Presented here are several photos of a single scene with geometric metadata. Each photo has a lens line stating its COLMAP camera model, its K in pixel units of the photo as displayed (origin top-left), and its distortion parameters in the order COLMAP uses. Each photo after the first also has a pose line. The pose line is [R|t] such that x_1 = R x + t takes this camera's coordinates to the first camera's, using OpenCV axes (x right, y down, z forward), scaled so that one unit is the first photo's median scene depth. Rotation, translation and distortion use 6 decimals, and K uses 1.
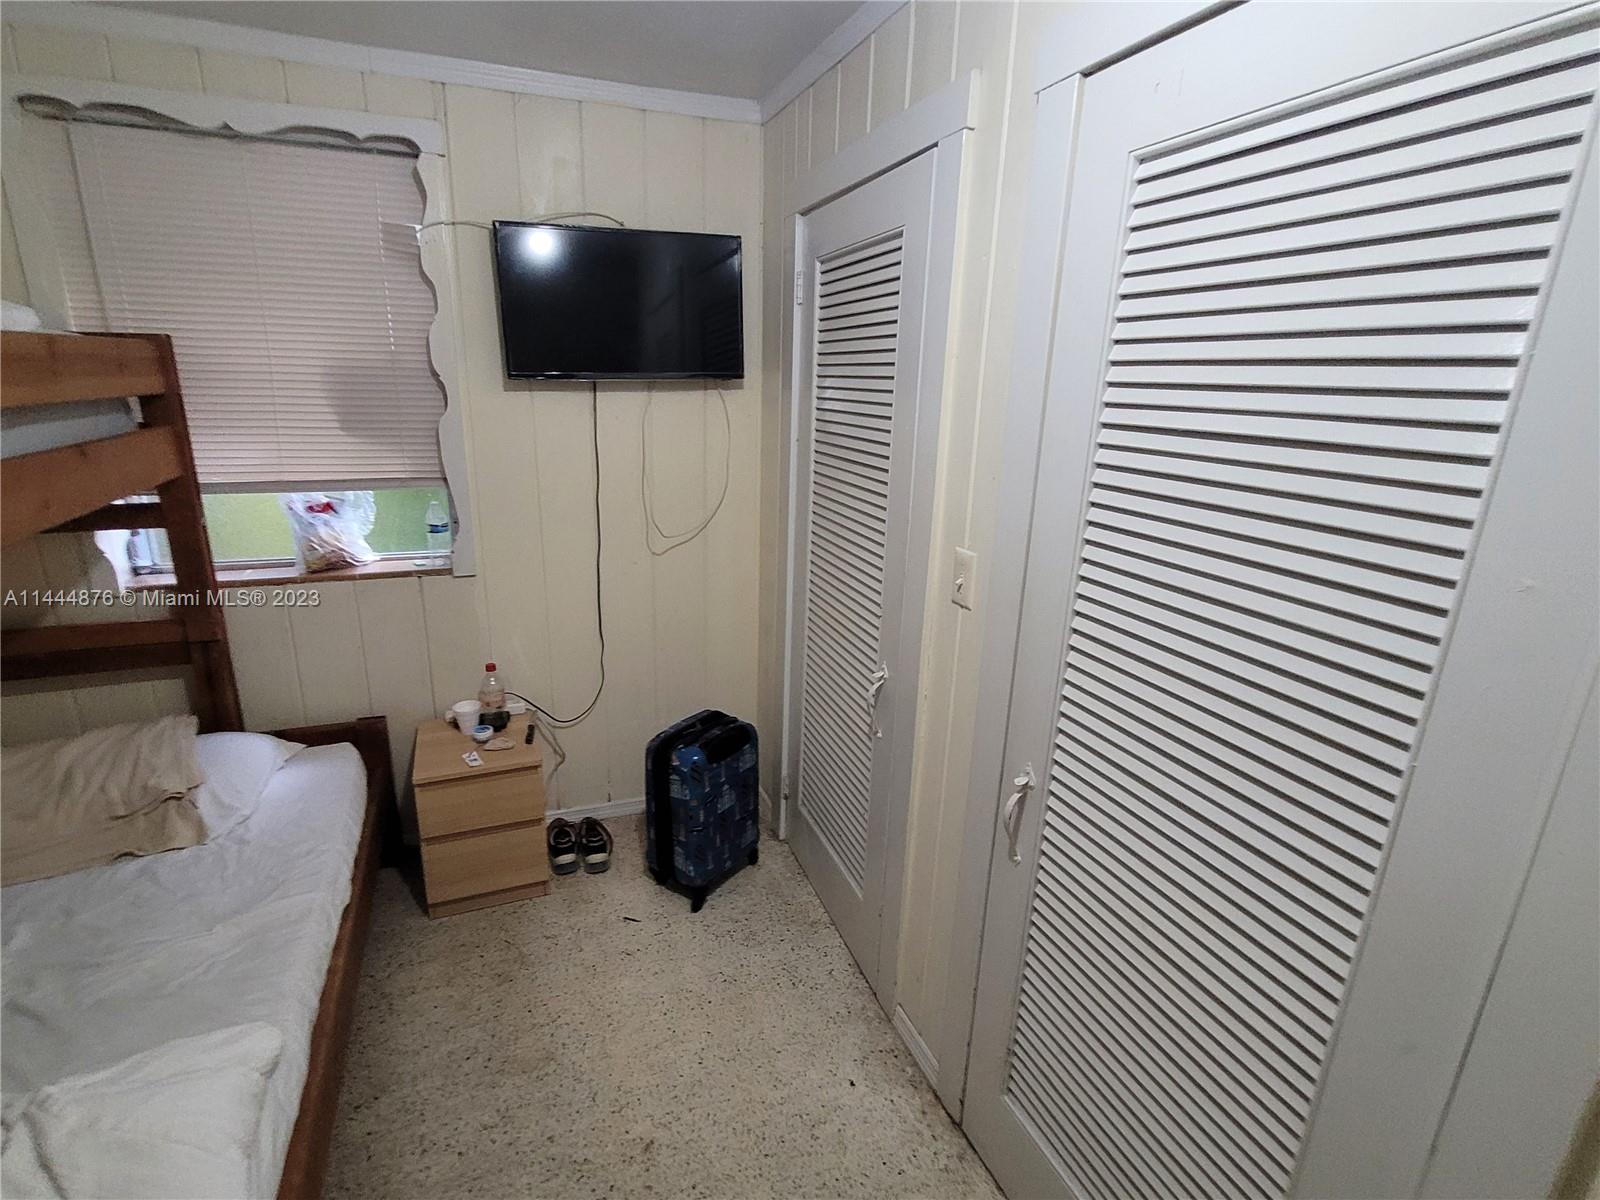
lens RADIAL K [[774.6, 0, 798.3], [0, 774.6, 602.1], [0, 0, 1]] dist [-0.002651, -0.000961]
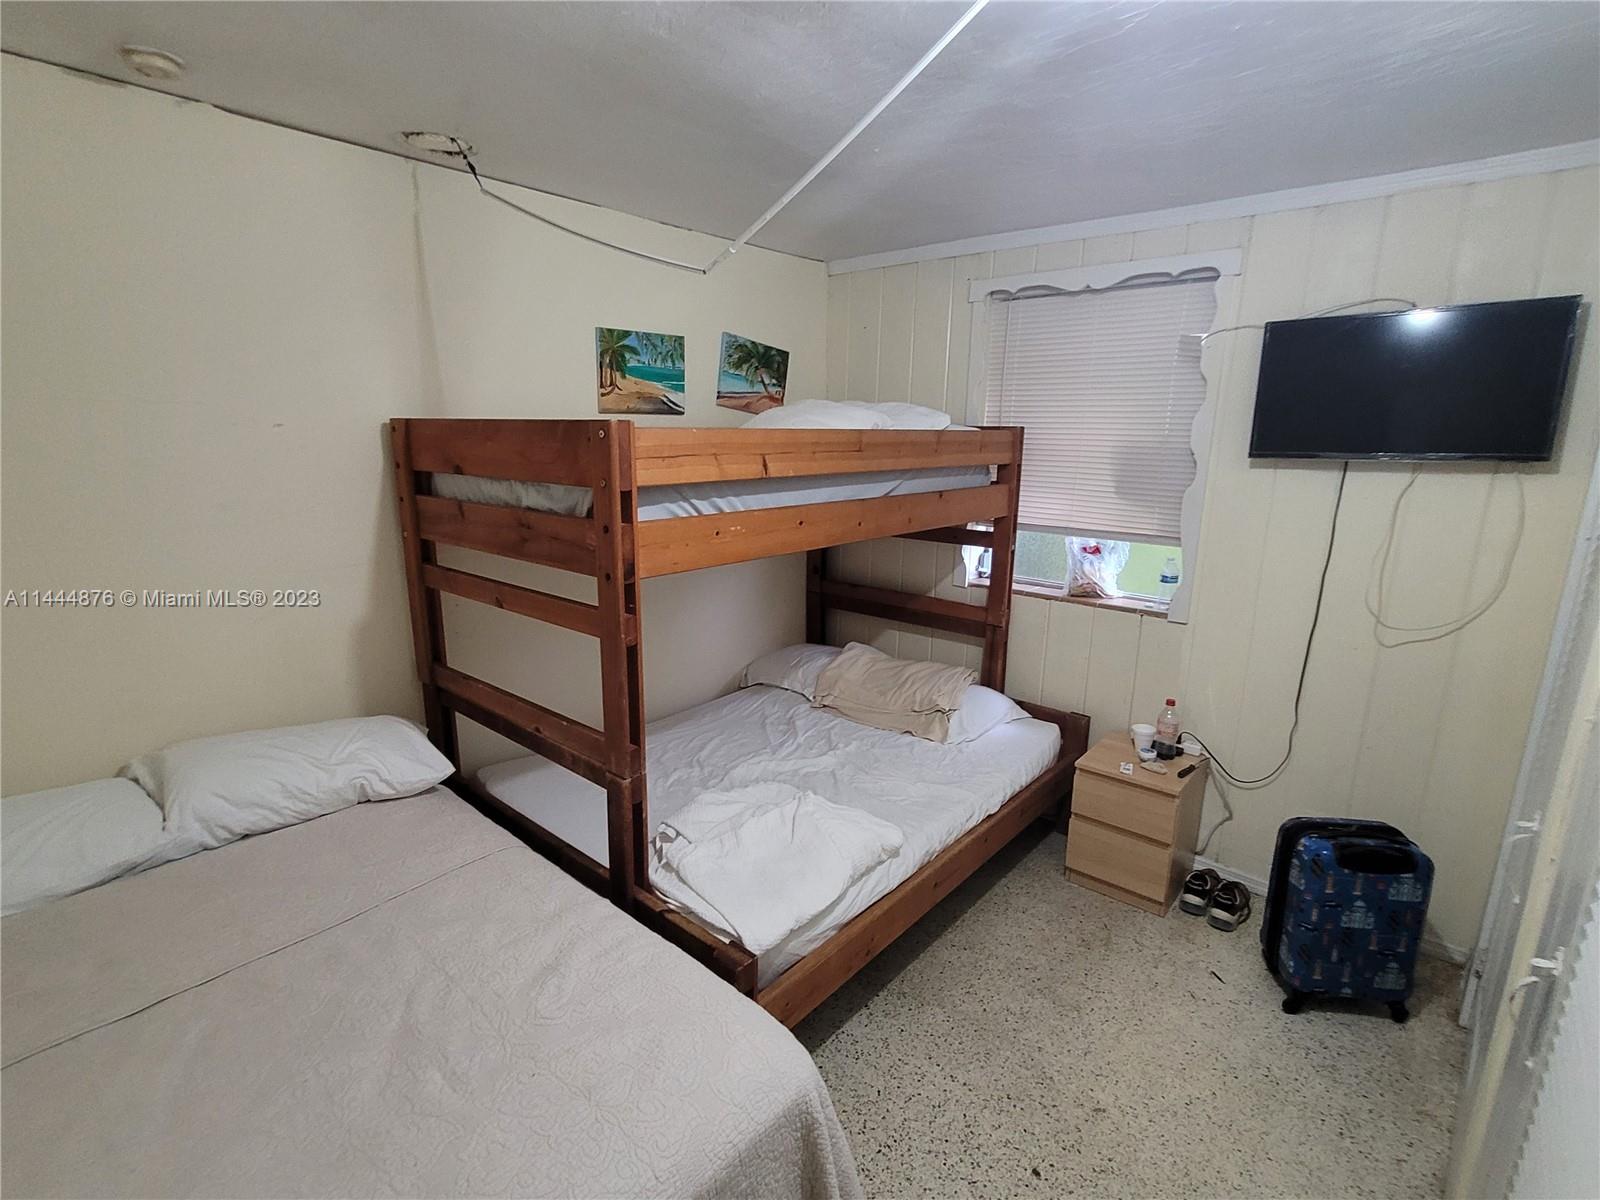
lens RADIAL K [[774.6, 0, 807.5], [0, 774.6, 602.6], [0, 0, 1]] dist [-0.002651, -0.000961]
pose [[0.475535, 0.178225, -0.861454, 0.325184], [-0.252480, 0.965714, 0.060422, 0.008102], [0.842687, 0.188767, 0.504229, -0.065912]]
